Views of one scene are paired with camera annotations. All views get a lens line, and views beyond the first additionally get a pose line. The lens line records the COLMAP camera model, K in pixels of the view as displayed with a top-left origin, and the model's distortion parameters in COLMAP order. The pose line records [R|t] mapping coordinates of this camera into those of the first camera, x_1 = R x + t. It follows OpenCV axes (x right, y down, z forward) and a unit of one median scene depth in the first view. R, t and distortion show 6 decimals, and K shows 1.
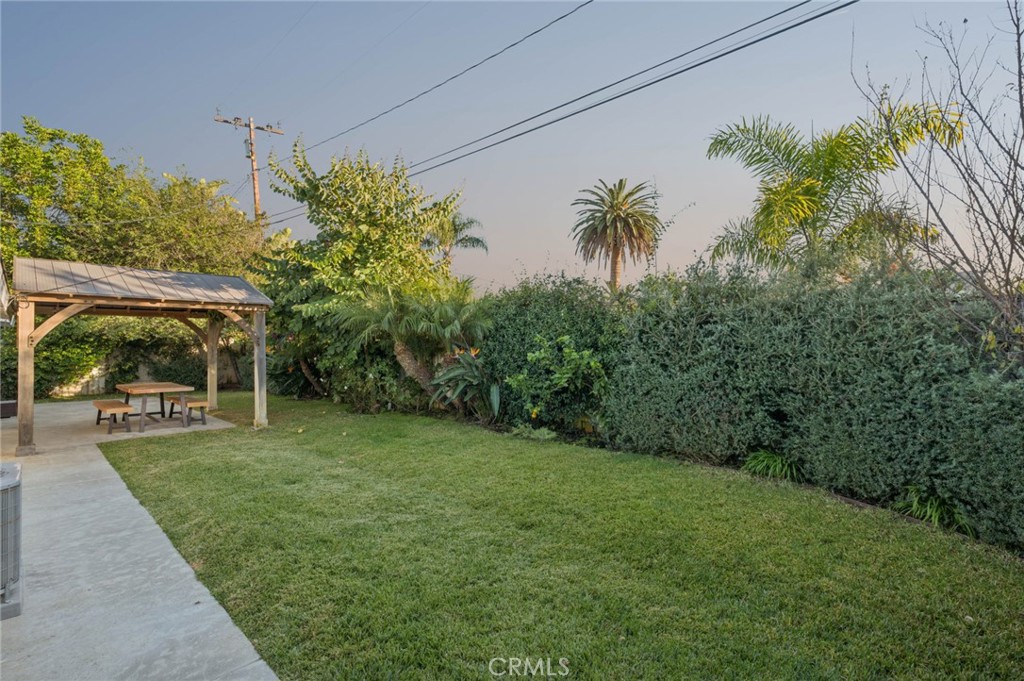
lens RADIAL K [[477.0, 0, 511.4], [0, 477.0, 341.9], [0, 0, 1]] dist [0.002923, 0.001260]
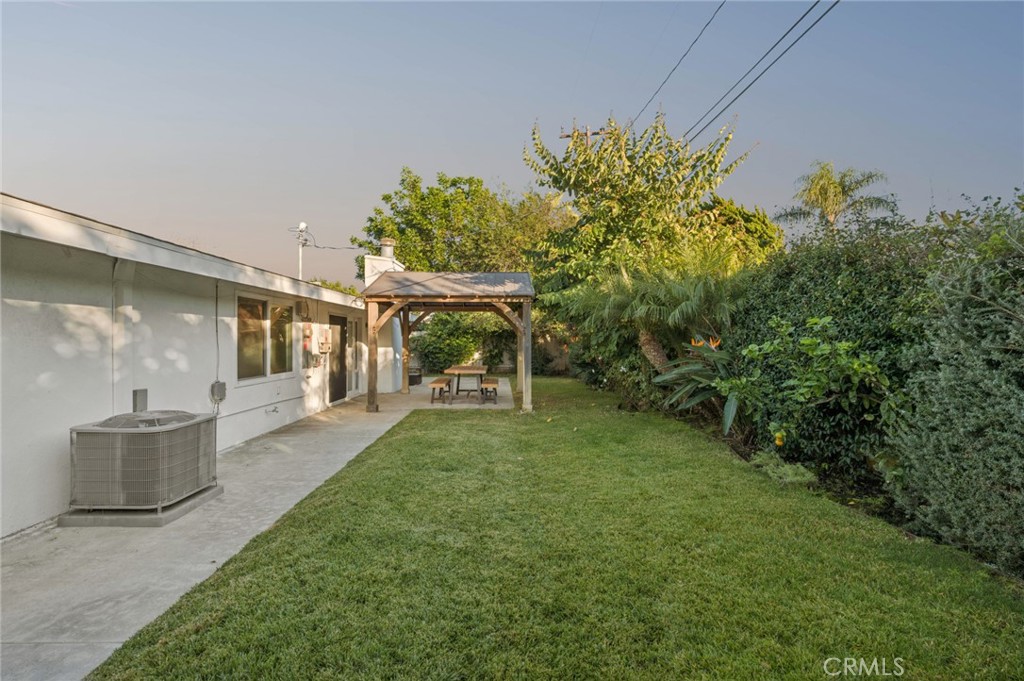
lens RADIAL K [[477.0, 0, 512.1], [0, 477.0, 337.7], [0, 0, 1]] dist [0.002923, 0.001260]
pose [[0.713642, 0.006107, -0.700484, 0.212493], [-0.002575, 0.999978, 0.006096, 0.008933], [0.700506, -0.002547, 0.713642, 0.250686]]
